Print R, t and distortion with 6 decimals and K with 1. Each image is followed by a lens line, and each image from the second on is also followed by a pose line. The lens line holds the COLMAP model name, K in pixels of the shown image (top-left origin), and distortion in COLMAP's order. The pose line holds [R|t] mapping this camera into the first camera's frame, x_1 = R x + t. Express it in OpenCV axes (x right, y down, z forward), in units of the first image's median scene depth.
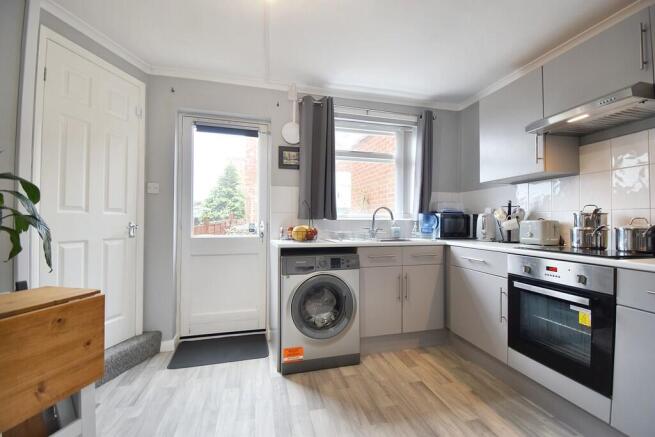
lens RADIAL K [[287.7, 0, 327.5], [0, 287.7, 218.5], [0, 0, 1]] dist [0.000275, -0.000227]
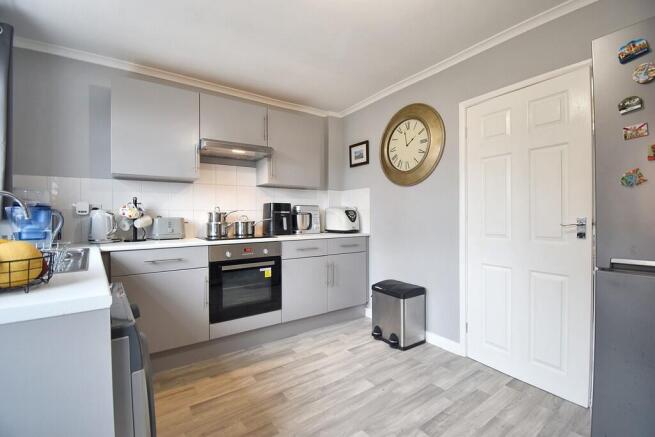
lens RADIAL K [[287.7, 0, 327.5], [0, 287.7, 218.5], [0, 0, 1]] dist [0.000275, -0.000227]
pose [[-0.367788, -0.008925, 0.929867, -0.506354], [-0.004537, 0.999959, 0.007804, -0.000917], [-0.929899, -0.001348, -0.367814, 0.773067]]
